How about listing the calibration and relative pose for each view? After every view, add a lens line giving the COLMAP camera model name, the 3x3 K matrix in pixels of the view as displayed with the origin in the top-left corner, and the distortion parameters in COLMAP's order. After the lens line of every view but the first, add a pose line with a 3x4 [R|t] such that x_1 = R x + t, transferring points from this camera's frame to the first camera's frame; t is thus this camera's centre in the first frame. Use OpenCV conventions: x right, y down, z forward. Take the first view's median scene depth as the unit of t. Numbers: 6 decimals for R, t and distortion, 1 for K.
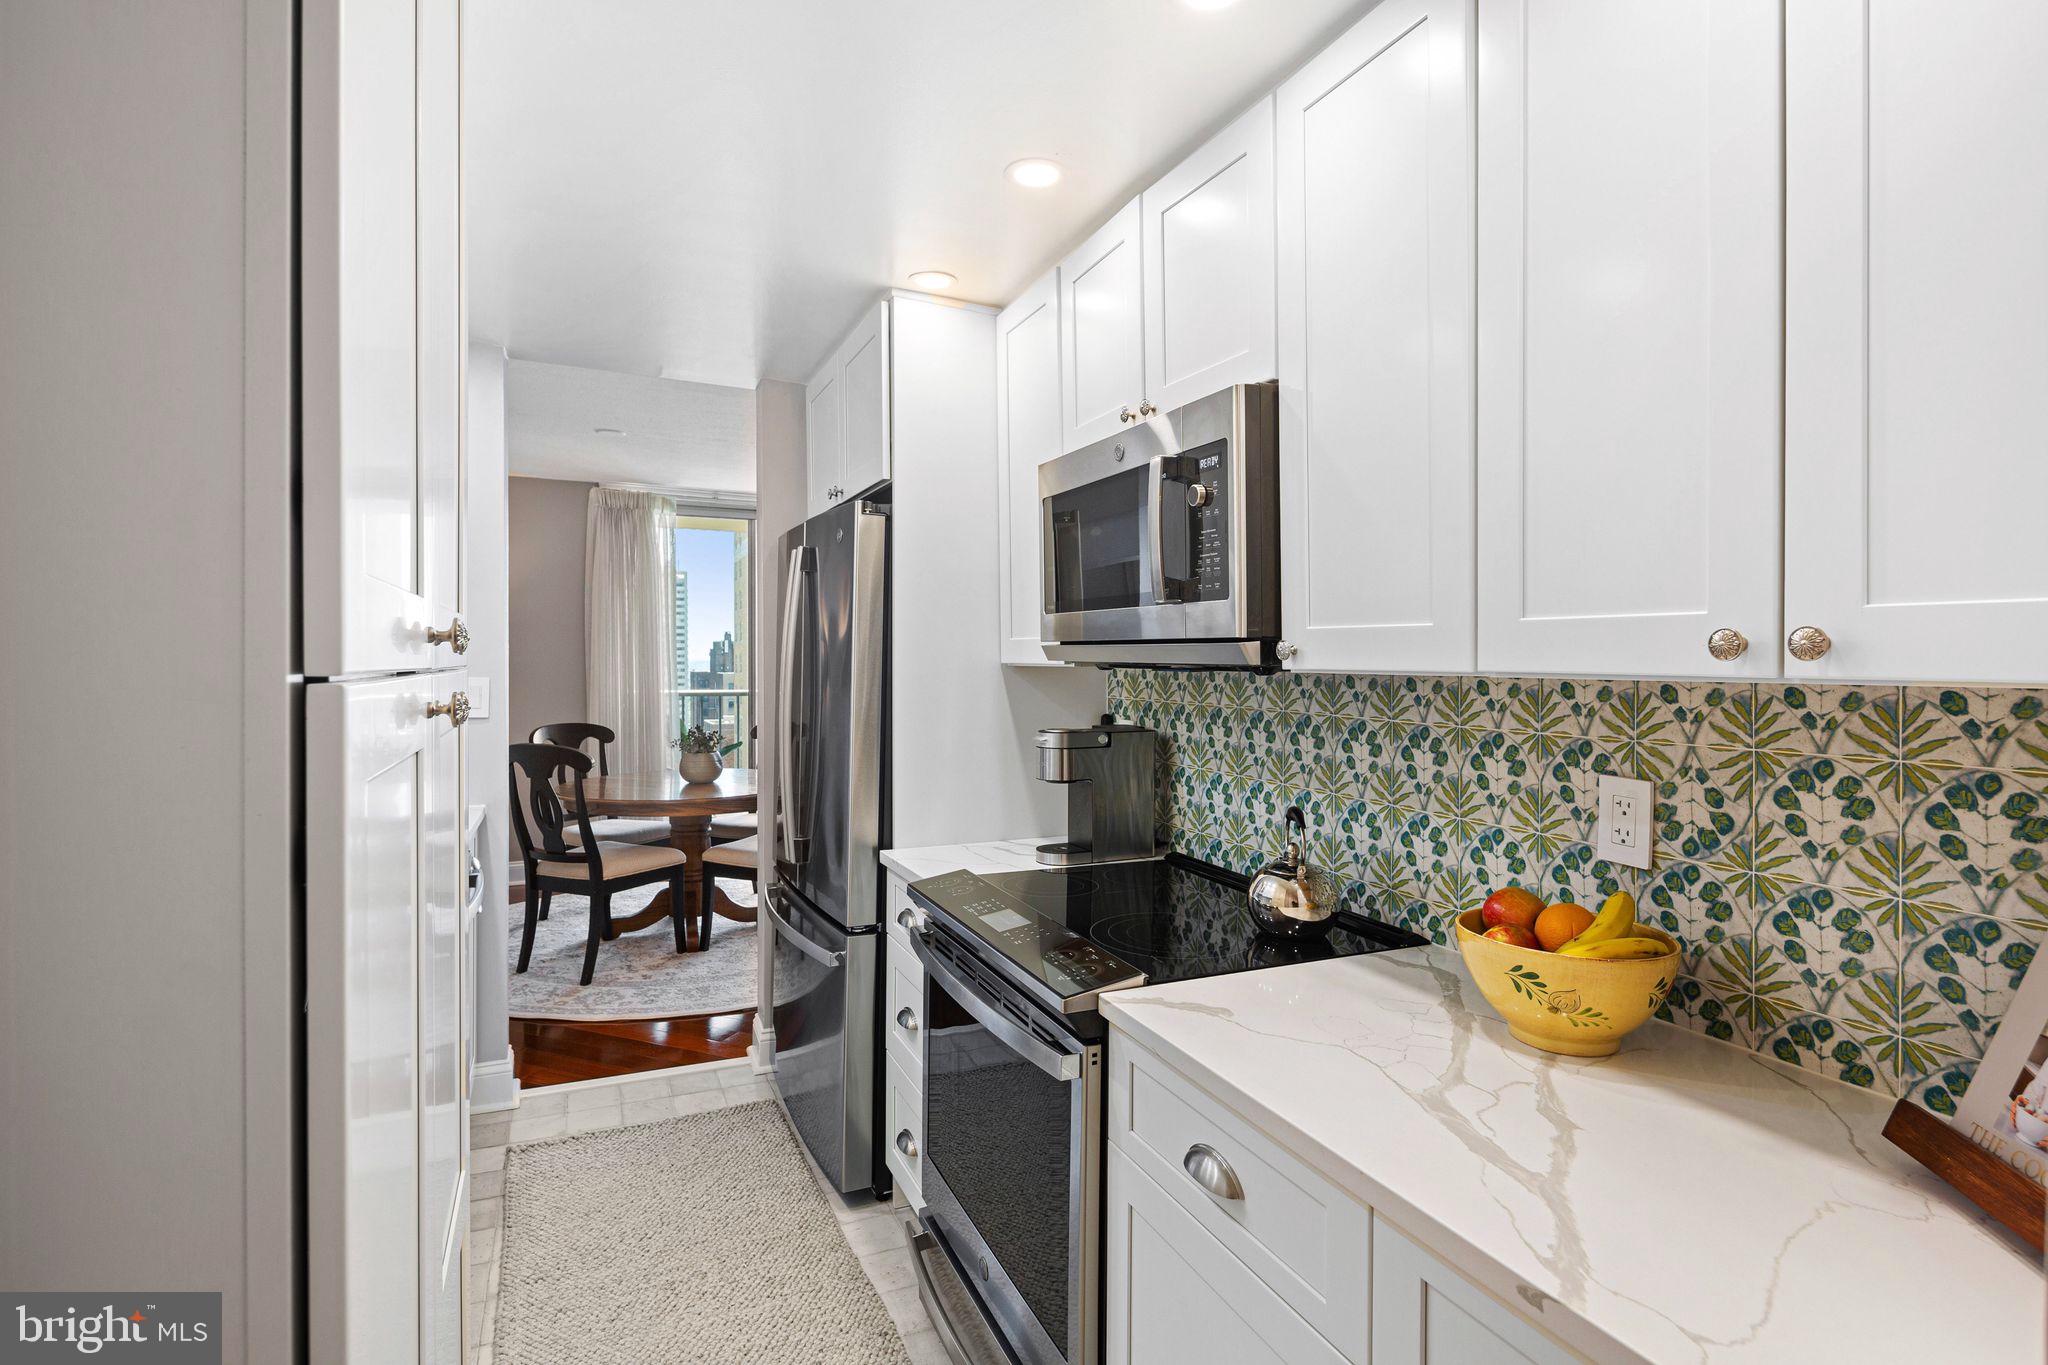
lens RADIAL K [[1001.0, 0, 1029.2], [0, 1001.0, 662.5], [0, 0, 1]] dist [0.013196, -0.009346]
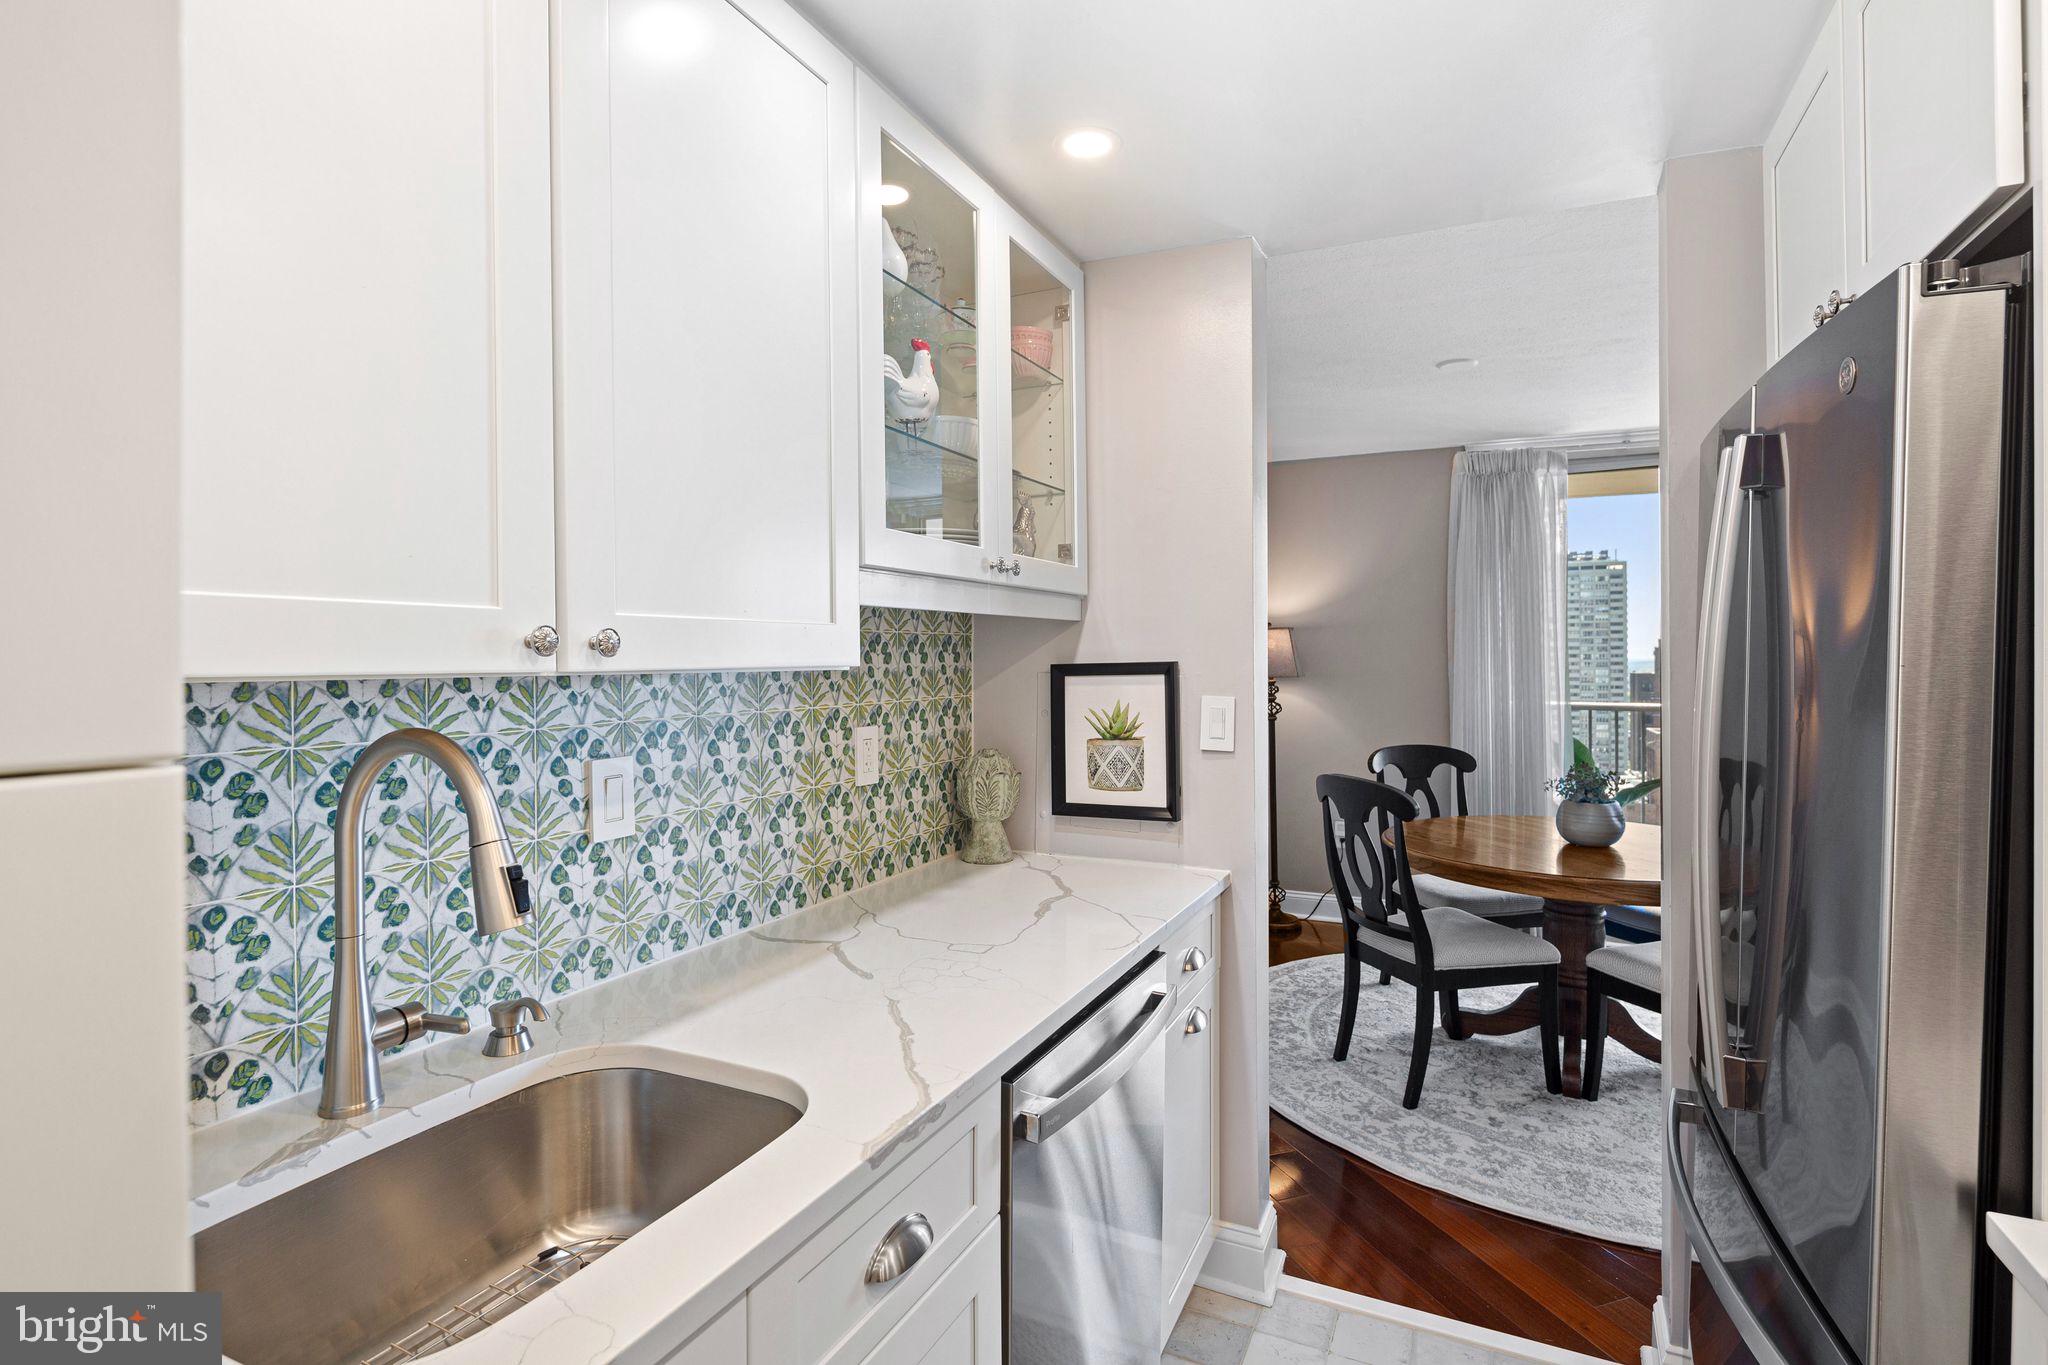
lens RADIAL K [[1001.0, 0, 1029.2], [0, 1001.0, 662.5], [0, 0, 1]] dist [0.013196, -0.009346]
pose [[0.648051, 0.000060, -0.761597, -0.098321], [0.000159, 1.000000, 0.000214, -0.012577], [0.761597, -0.000260, 0.648051, 0.505342]]
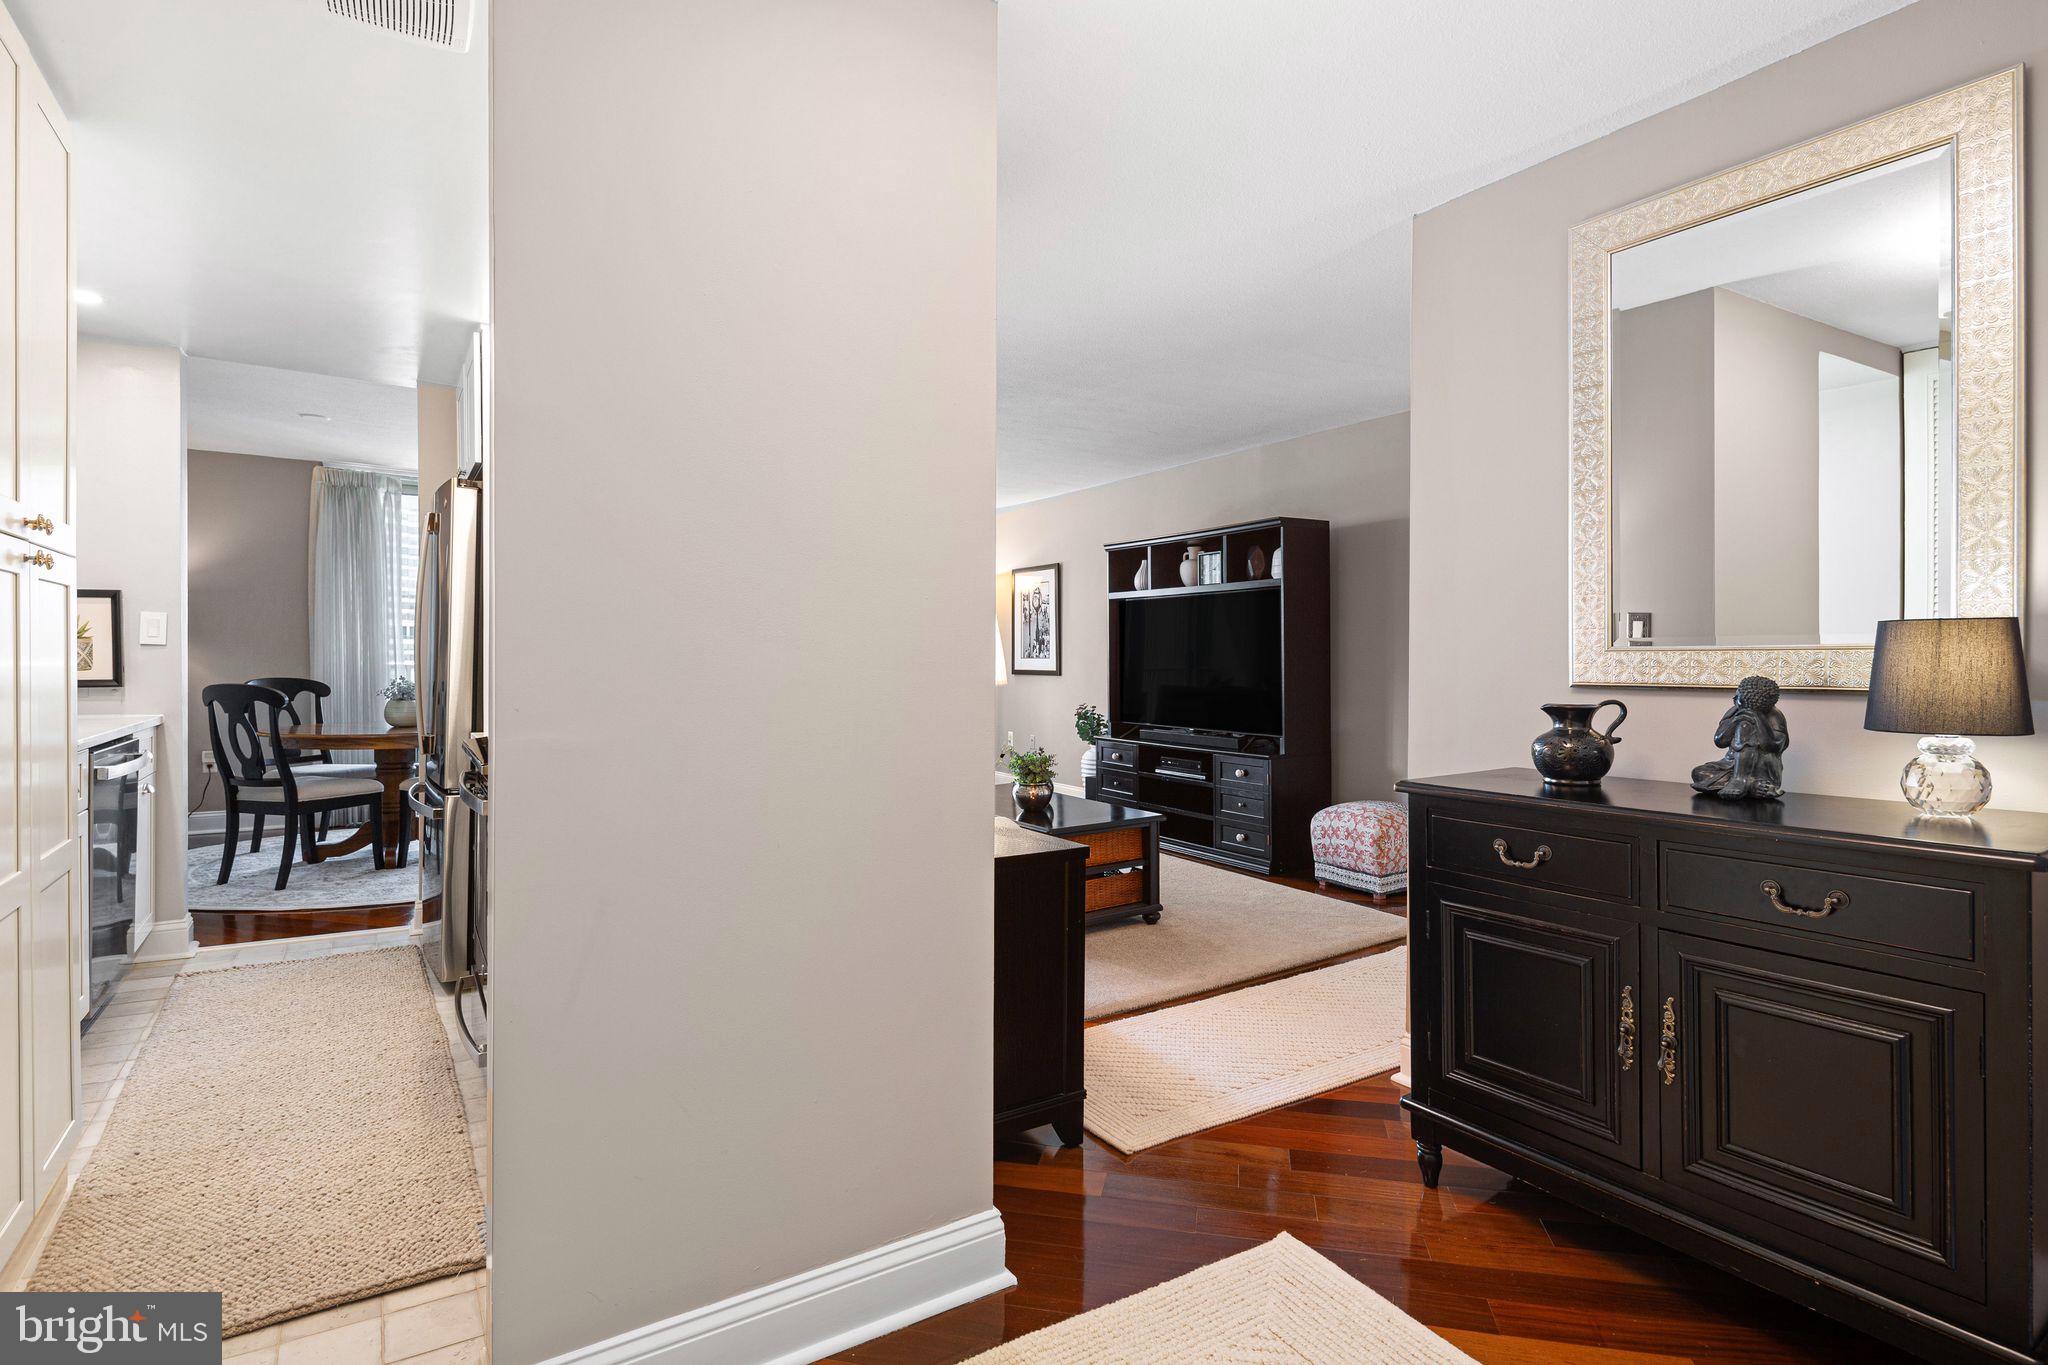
lens RADIAL K [[1000.3, 0, 1027.5], [0, 1000.3, 668.2], [0, 0, 1]] dist [0.011672, -0.005572]
pose [[0.988298, 0.004478, 0.152469, 0.394777], [-0.004962, 0.999984, 0.002798, 0.091266], [-0.152454, -0.003522, 0.988304, -0.477550]]
